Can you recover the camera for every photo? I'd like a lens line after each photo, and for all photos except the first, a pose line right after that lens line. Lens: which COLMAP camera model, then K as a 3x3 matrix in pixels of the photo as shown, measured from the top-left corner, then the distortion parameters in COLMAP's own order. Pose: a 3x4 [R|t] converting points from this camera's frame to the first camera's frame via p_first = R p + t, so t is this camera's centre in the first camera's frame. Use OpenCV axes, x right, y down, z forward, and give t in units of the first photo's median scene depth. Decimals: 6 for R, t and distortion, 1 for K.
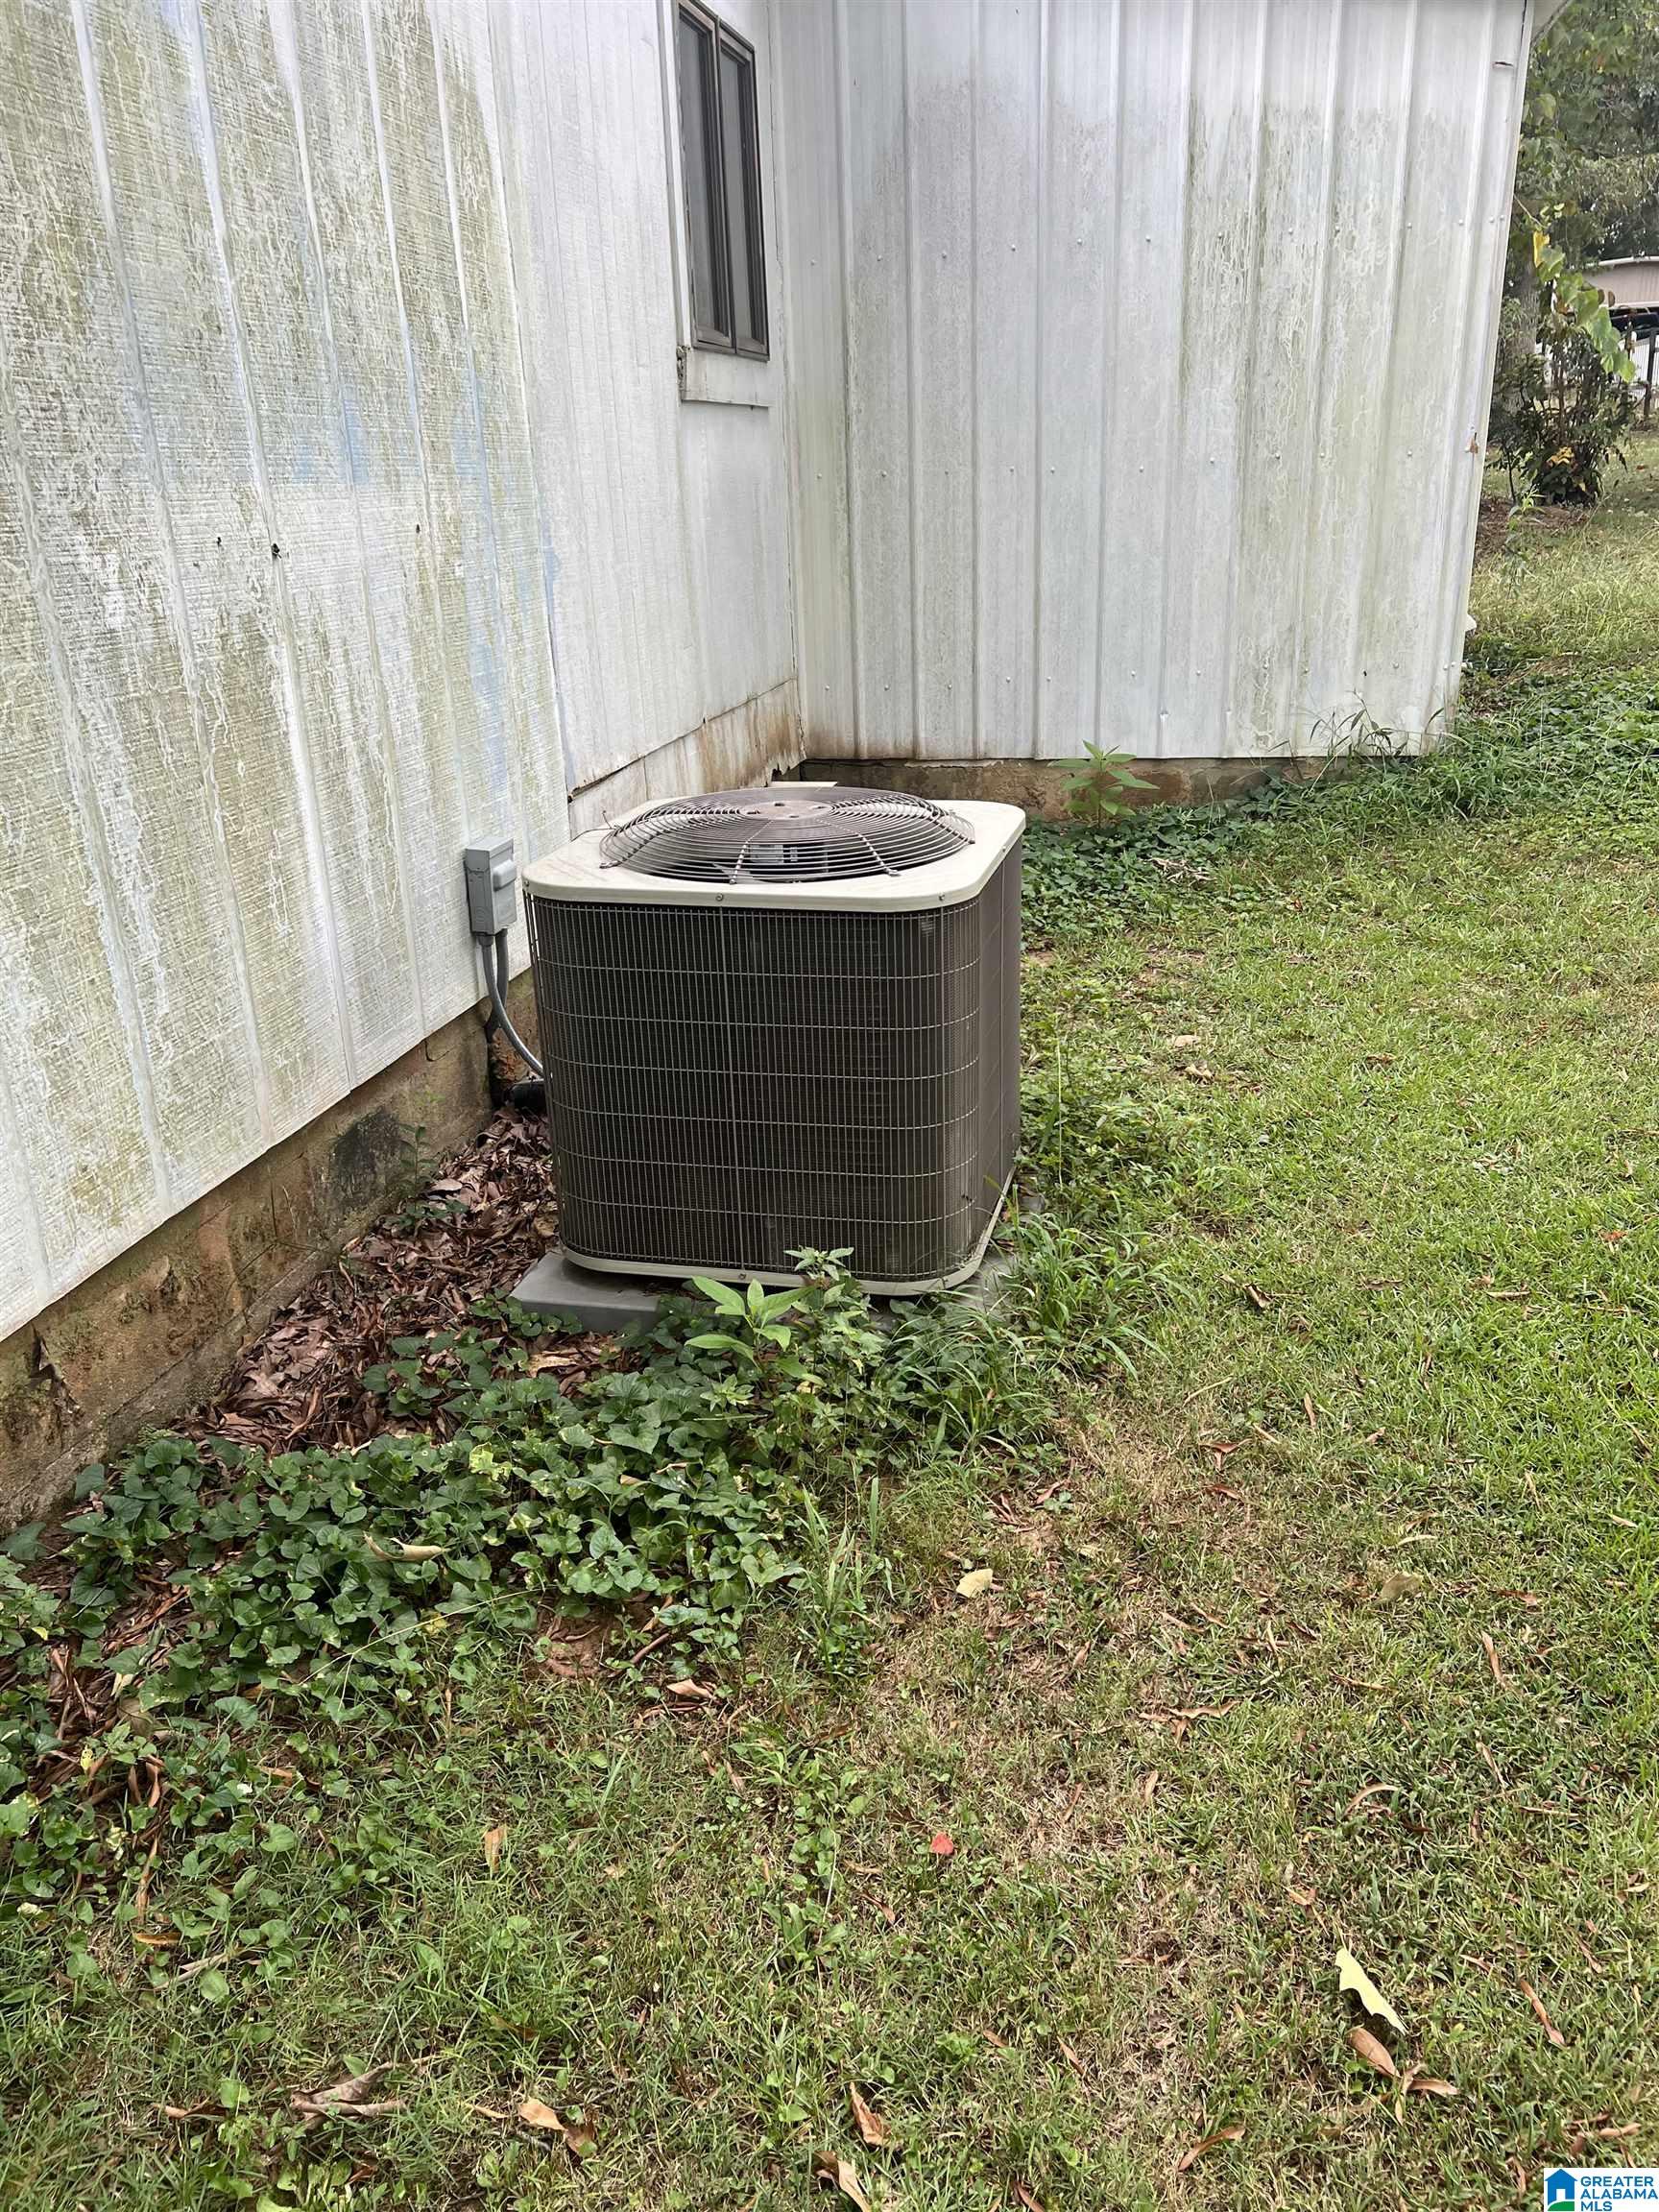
lens RADIAL K [[1675.6, 0, 837.0], [0, 1675.6, 1112.6], [0, 0, 1]] dist [0.029673, -0.002430]
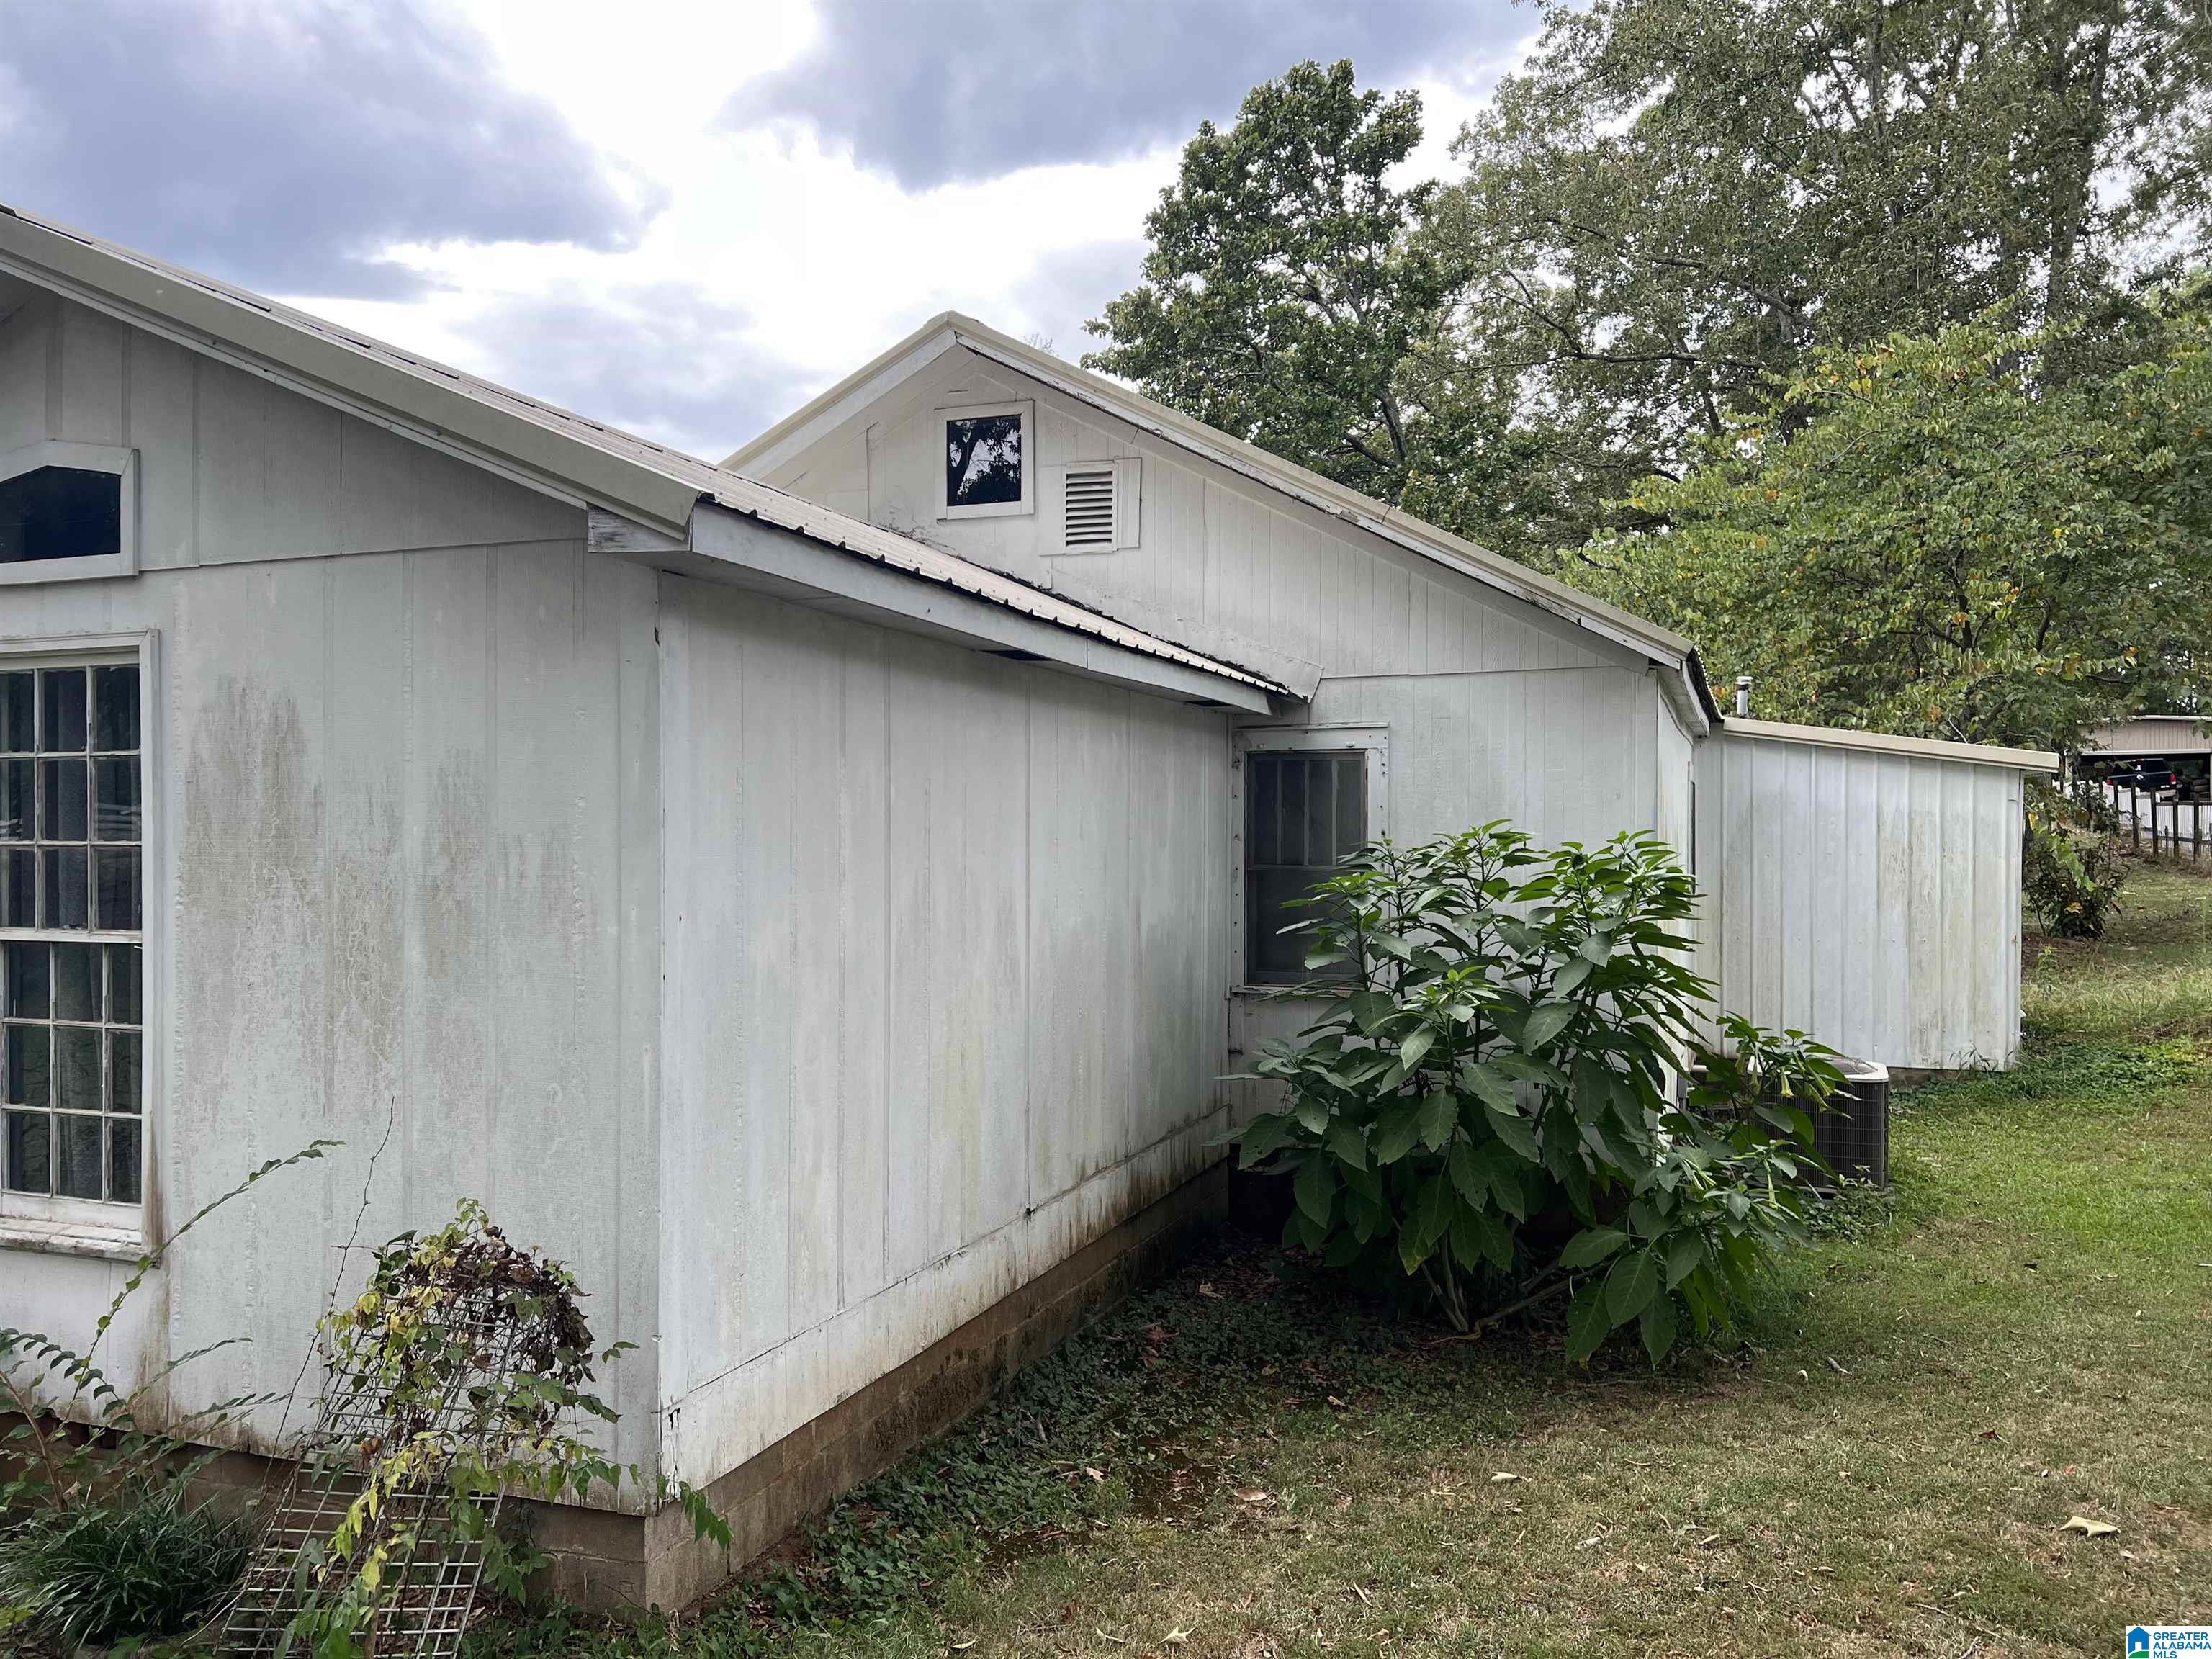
lens RADIAL K [[1675.6, 0, 1096.8], [0, 1675.6, 836.3], [0, 0, 1]] dist [0.029673, -0.002430]
pose [[0.987150, 0.033422, -0.156265, -0.501953], [-0.085586, 0.936384, -0.340383, 0.362564], [0.134947, 0.349383, 0.927211, -1.348286]]
